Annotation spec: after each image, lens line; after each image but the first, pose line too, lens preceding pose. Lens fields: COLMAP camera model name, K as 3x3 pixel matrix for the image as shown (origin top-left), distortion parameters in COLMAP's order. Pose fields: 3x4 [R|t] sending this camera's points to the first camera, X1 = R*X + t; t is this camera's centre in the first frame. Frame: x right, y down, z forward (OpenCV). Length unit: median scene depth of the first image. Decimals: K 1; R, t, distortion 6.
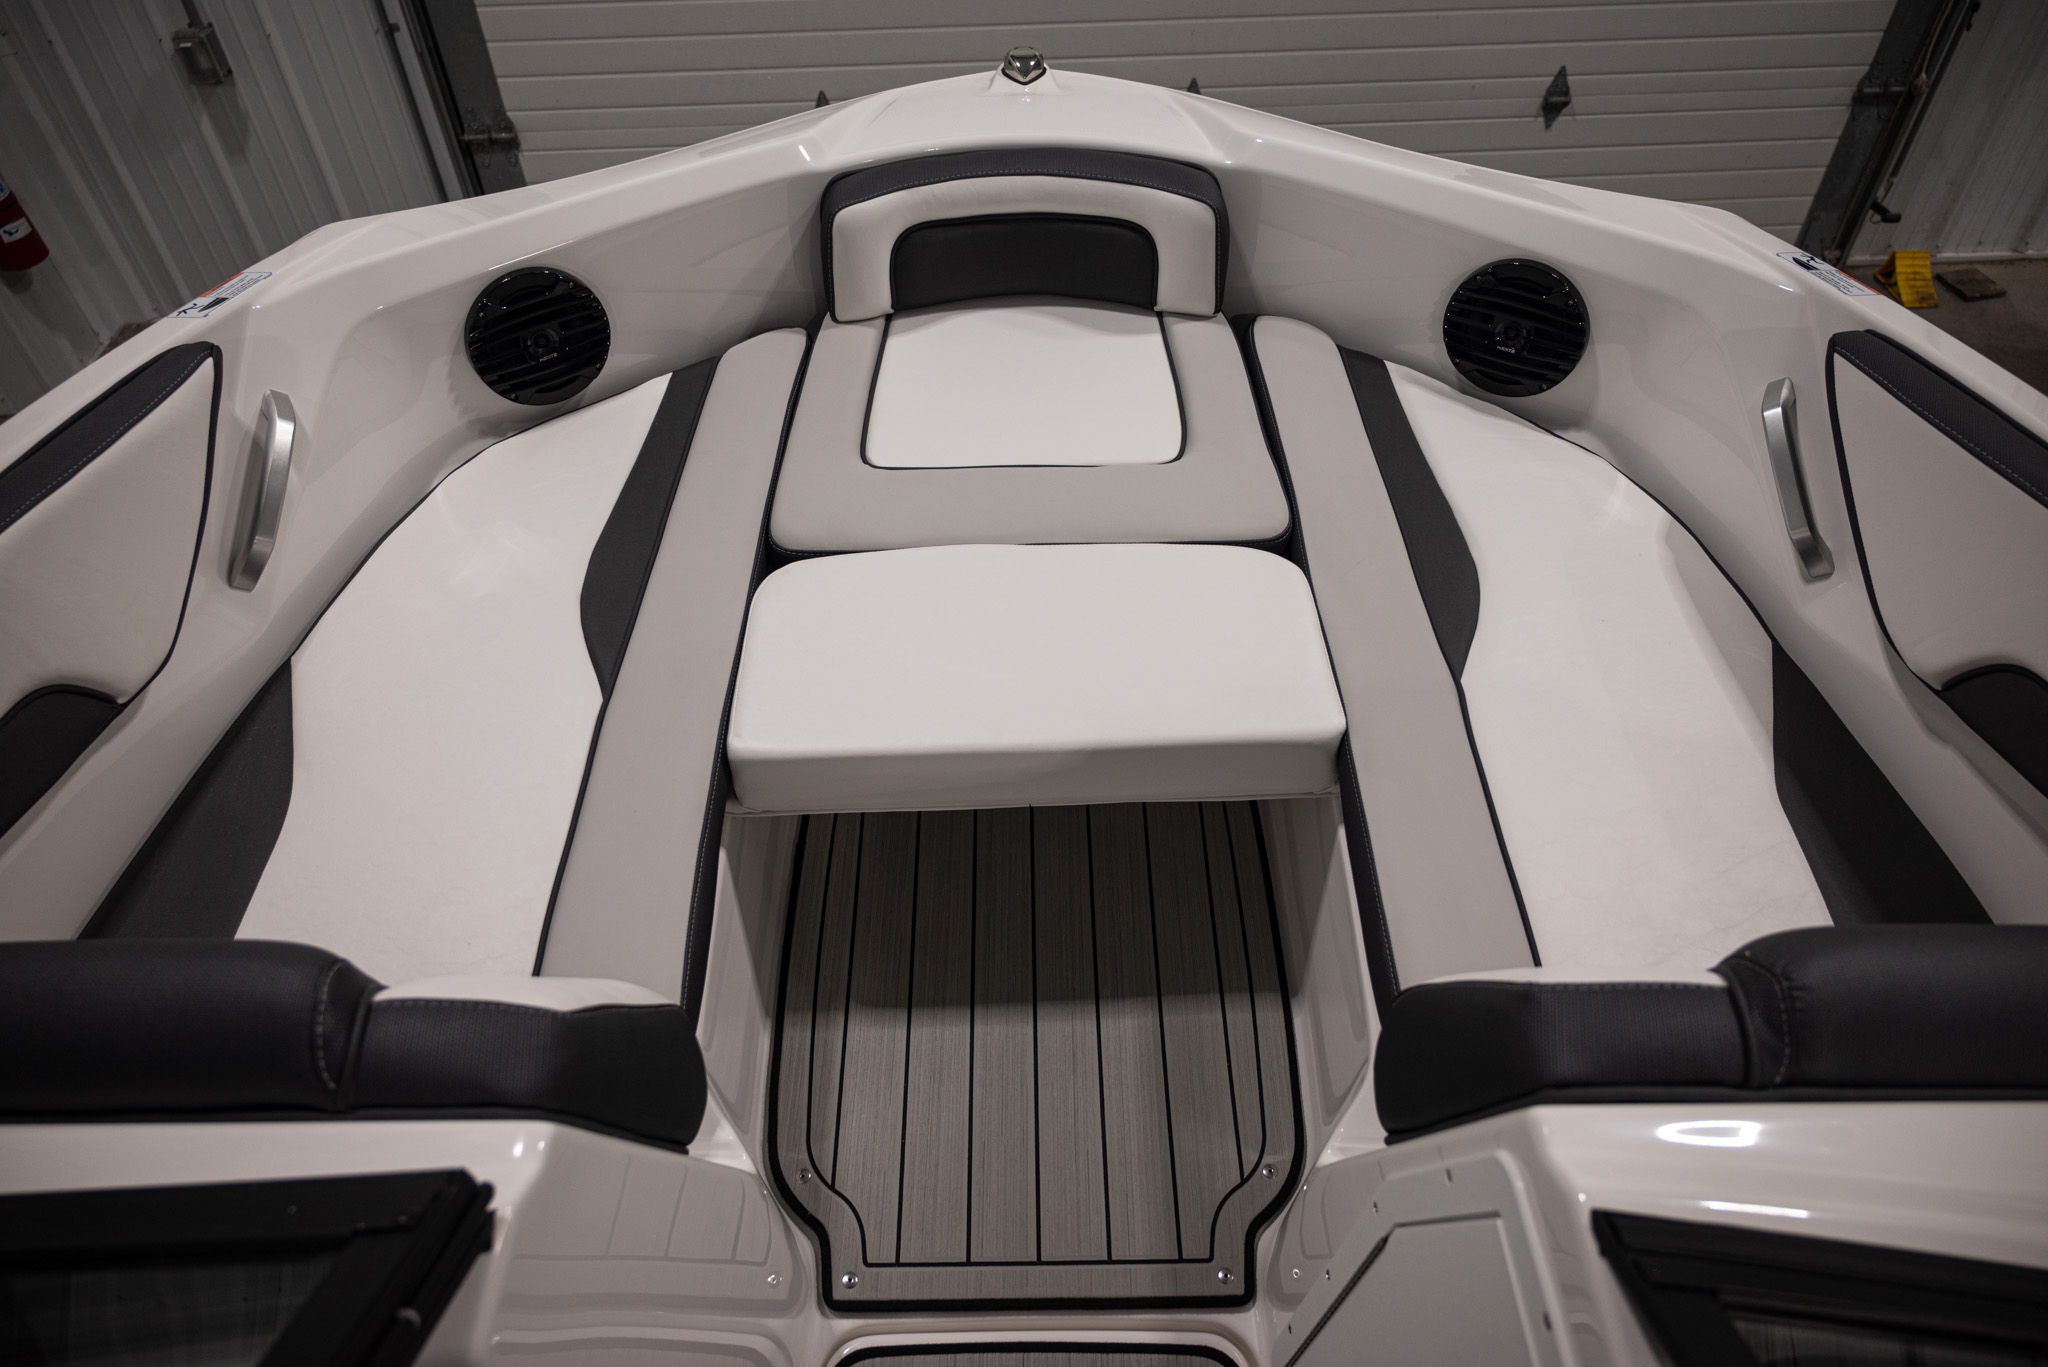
lens RADIAL K [[1421.7, 0, 1024.0], [0, 1421.7, 683.5], [0, 0, 1]] dist [-0.000740, 0.002183]
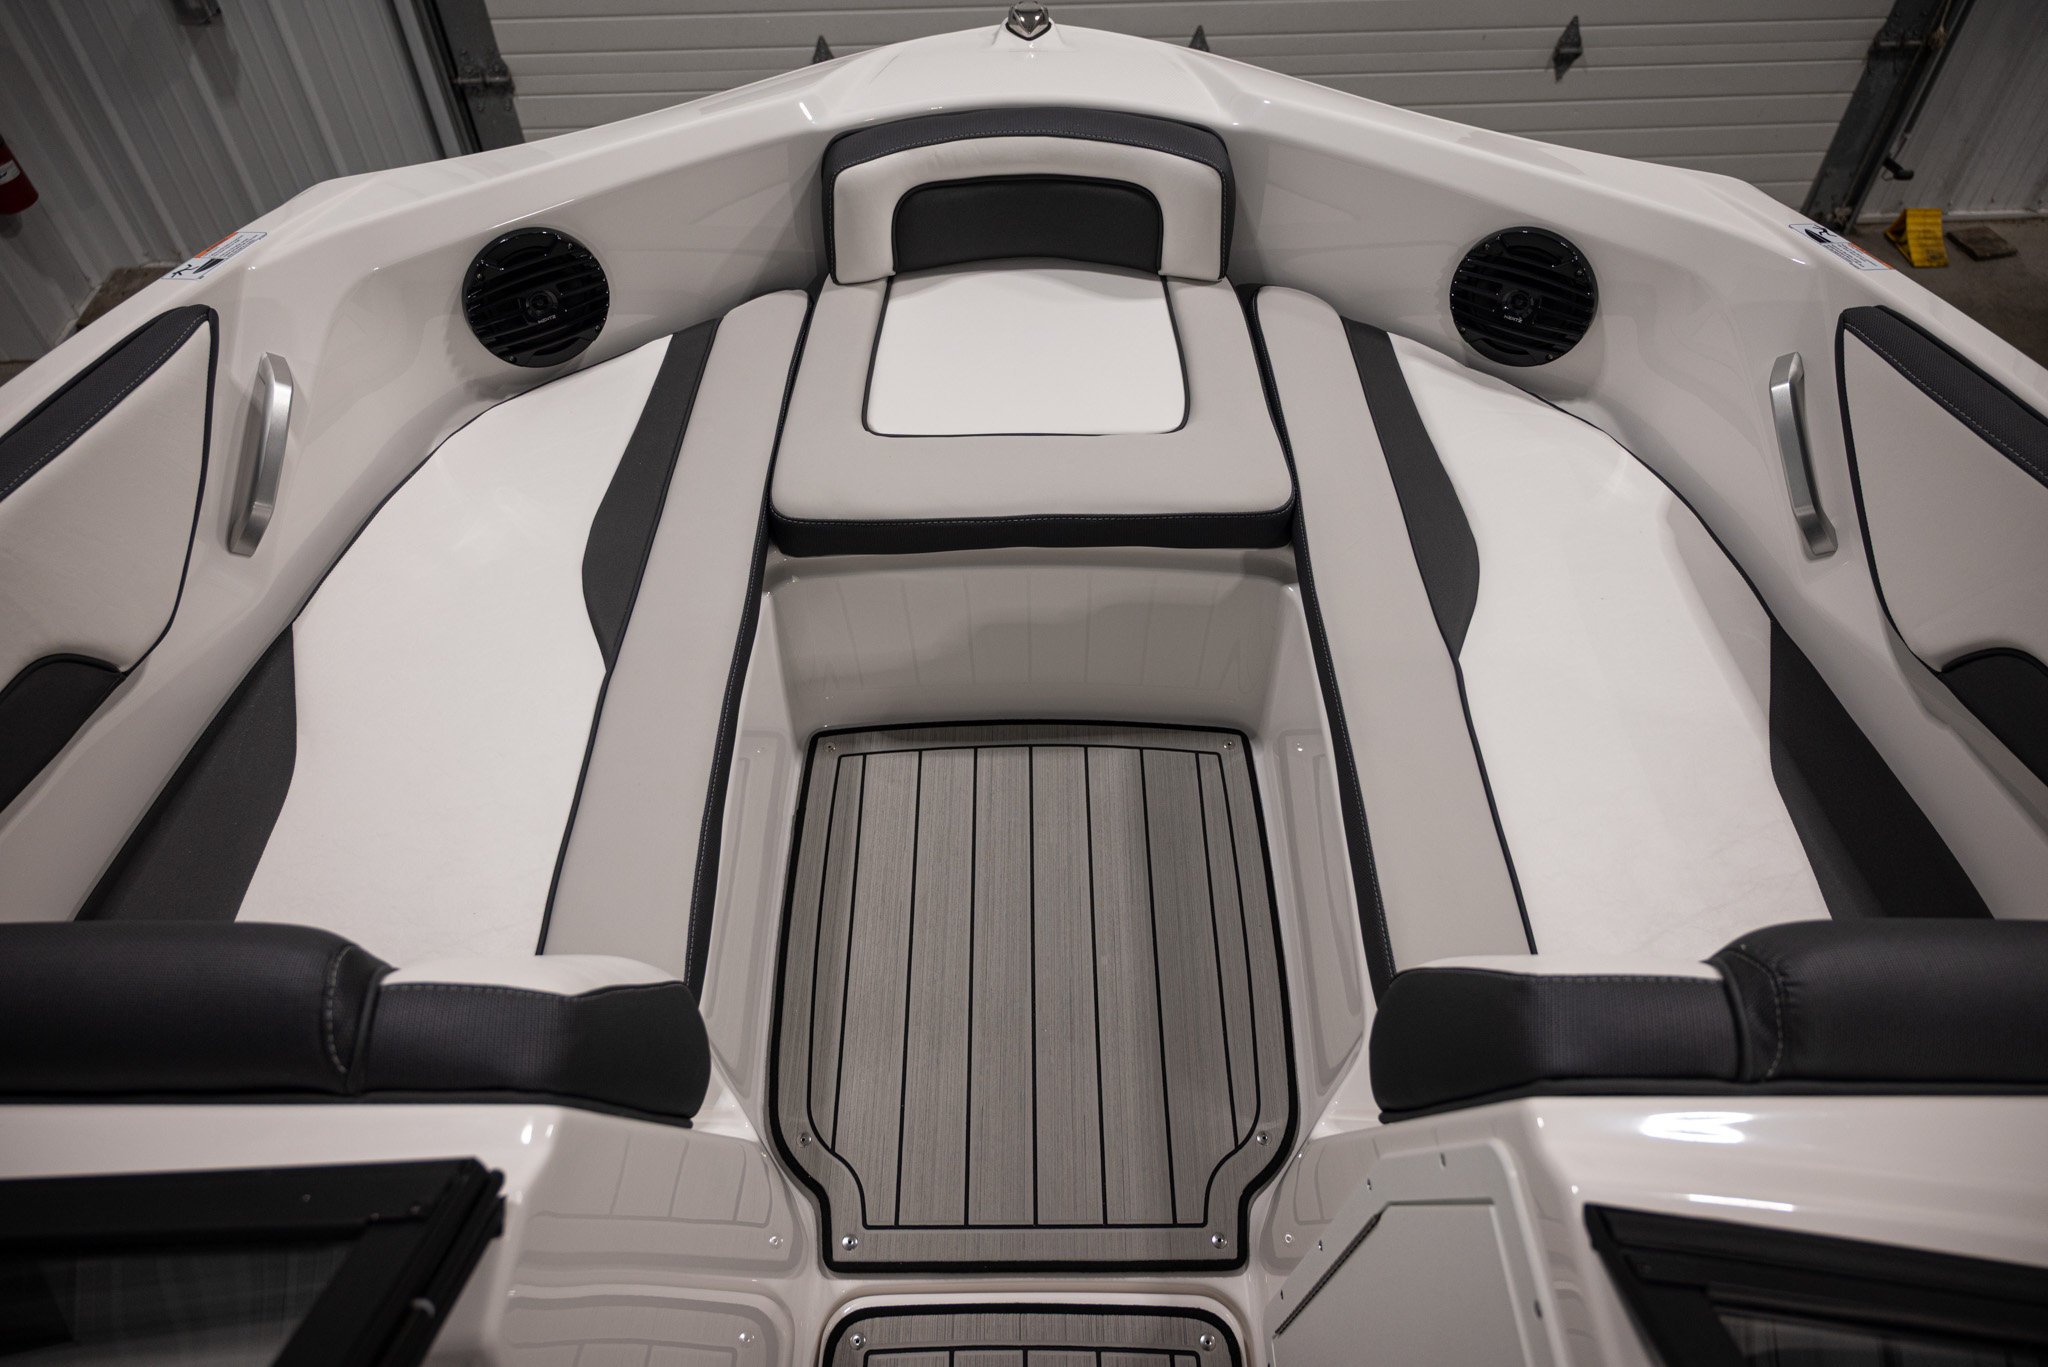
lens RADIAL K [[1420.5, 0, 1020.1], [0, 1420.5, 677.1], [0, 0, 1]] dist [0.001653, -0.000816]
pose [[0.999972, 0.007430, 0.001310, -0.004653], [-0.007477, 0.999165, 0.040166, -0.024600], [-0.001011, -0.040175, 0.999192, -0.000083]]
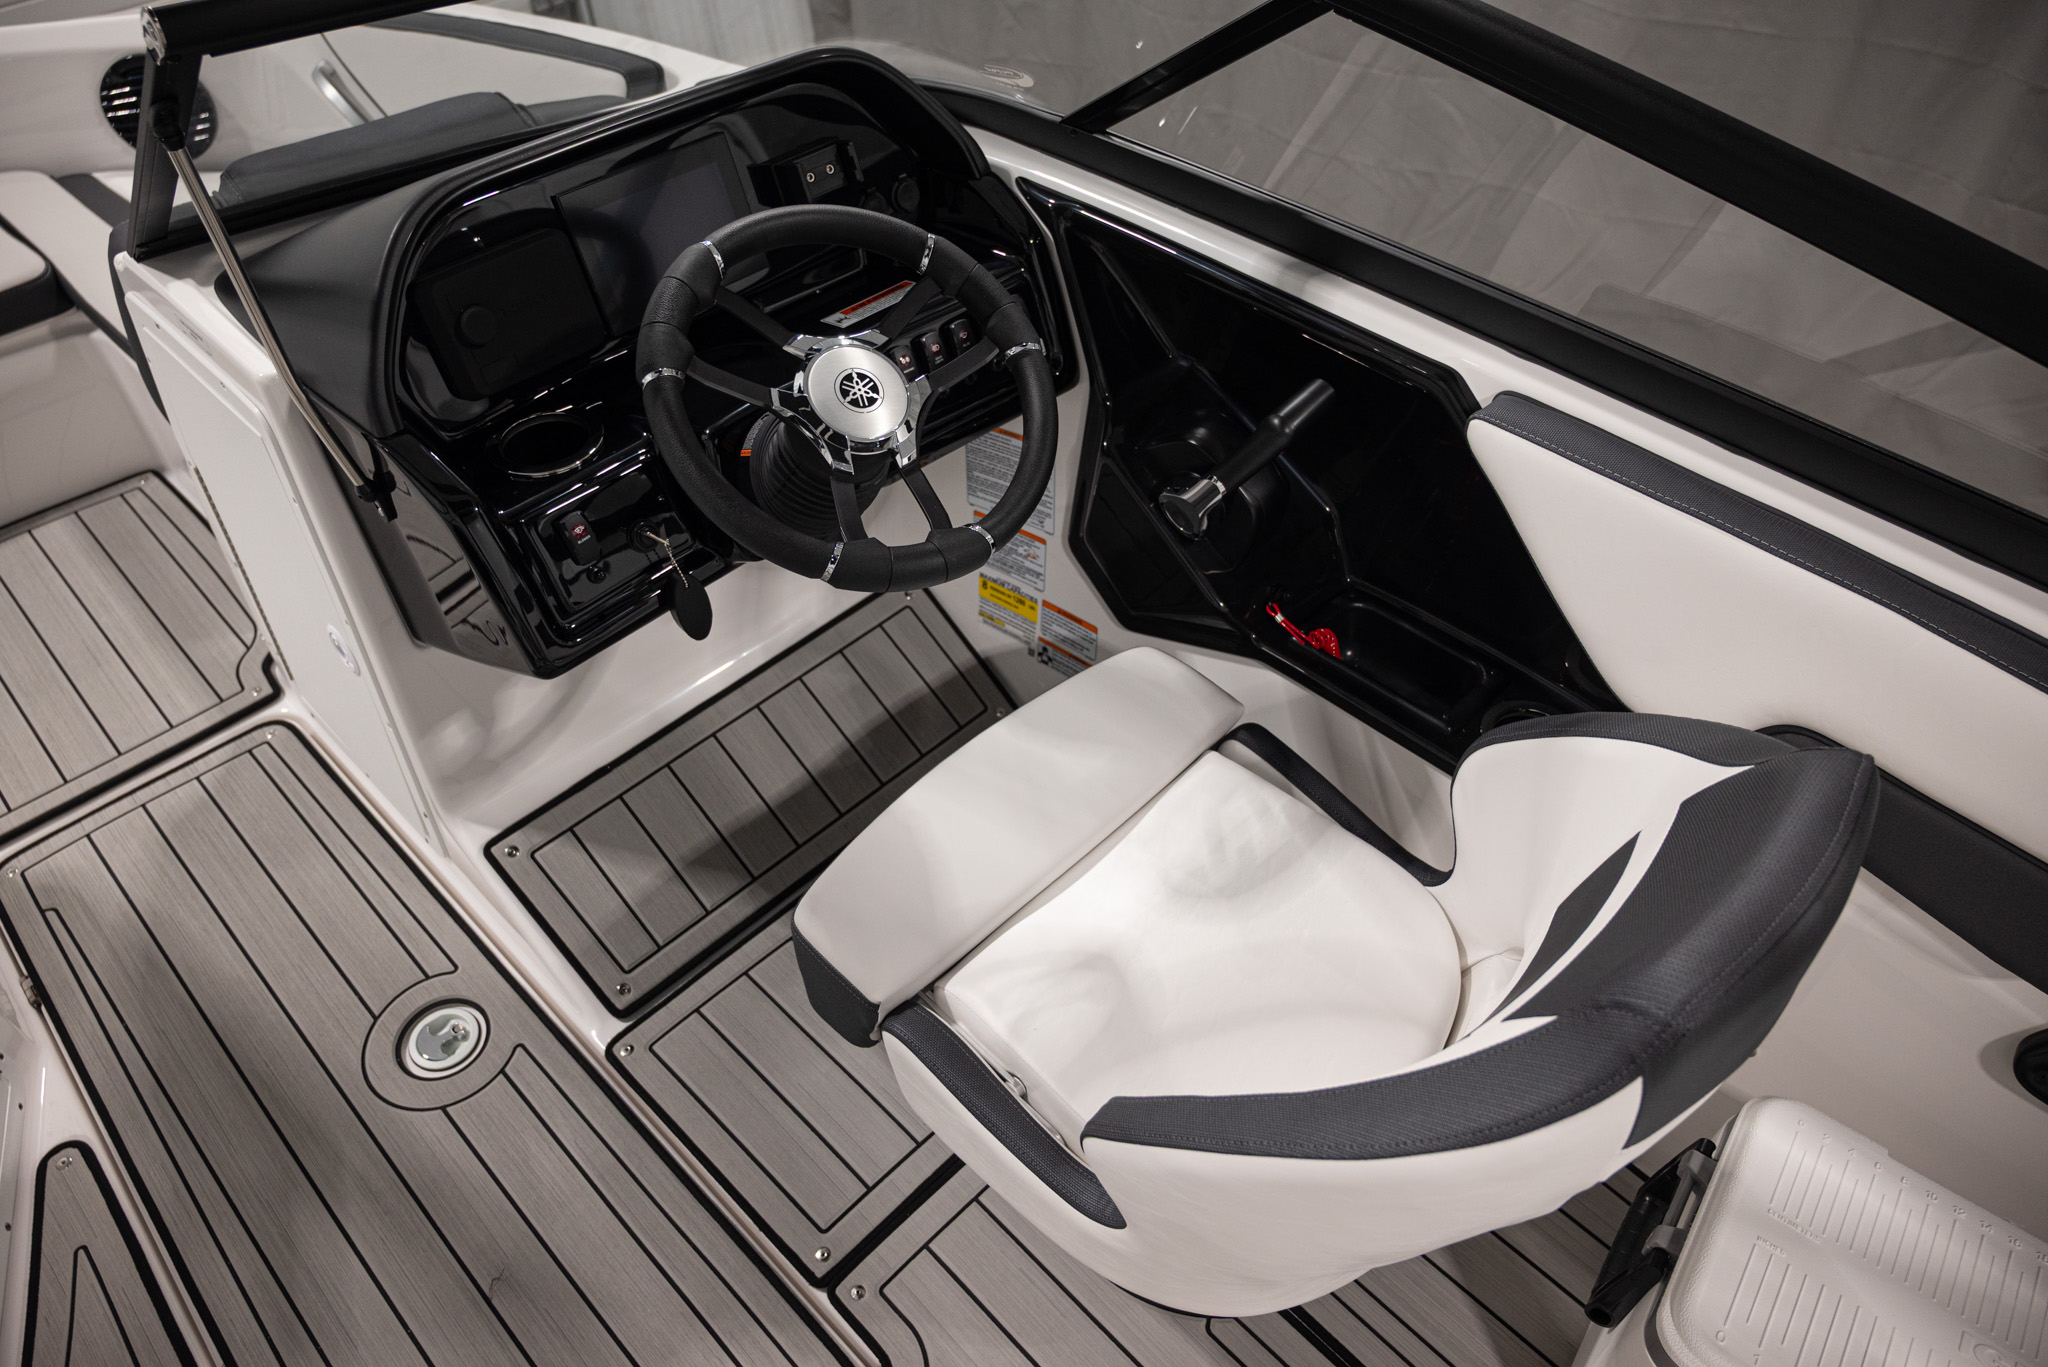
lens RADIAL K [[1420.5, 0, 1020.1], [0, 1420.5, 677.1], [0, 0, 1]] dist [0.001653, -0.000816]
pose [[0.727357, -0.502221, 0.467681, 0.035976], [0.529712, 0.844141, 0.082654, 0.656520], [-0.436300, 0.187617, 0.880024, -0.566225]]
